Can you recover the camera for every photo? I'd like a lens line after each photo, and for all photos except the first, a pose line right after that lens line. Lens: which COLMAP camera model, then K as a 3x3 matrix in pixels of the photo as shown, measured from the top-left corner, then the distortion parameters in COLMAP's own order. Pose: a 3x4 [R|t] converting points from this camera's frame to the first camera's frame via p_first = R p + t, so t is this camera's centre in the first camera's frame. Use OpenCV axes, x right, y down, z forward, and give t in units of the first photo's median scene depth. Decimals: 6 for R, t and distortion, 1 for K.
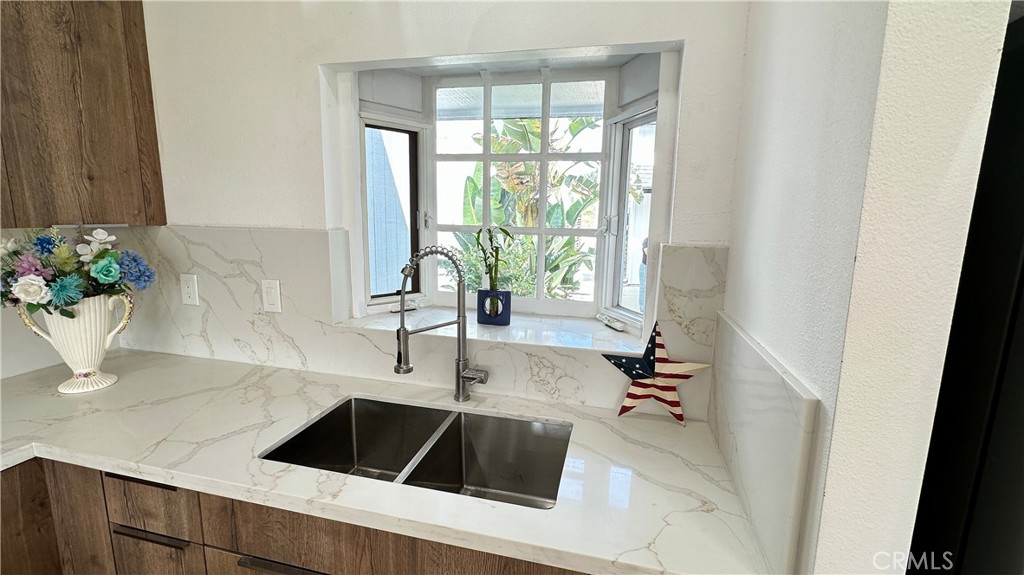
lens RADIAL K [[443.7, 0, 511.9], [0, 443.7, 290.0], [0, 0, 1]] dist [-0.000168, -0.000186]
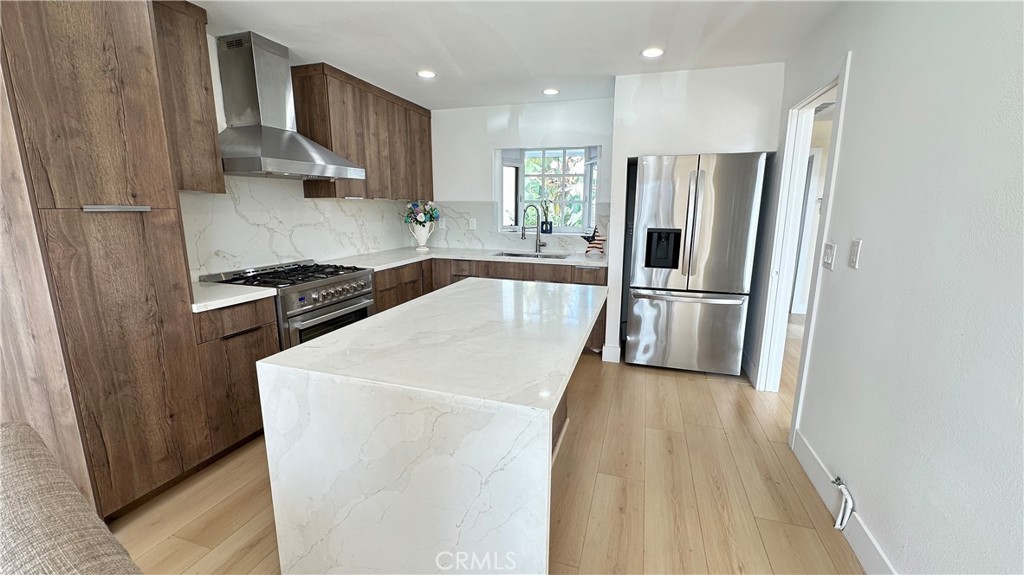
lens RADIAL K [[408.8, 0, 509.4], [0, 408.8, 282.5], [0, 0, 1]] dist [-0.001211, -0.000402]
pose [[0.997189, 0.001834, -0.074911, -0.082780], [-0.001059, 0.999946, 0.010384, 0.379719], [0.074925, -0.010275, 0.997136, -1.744946]]
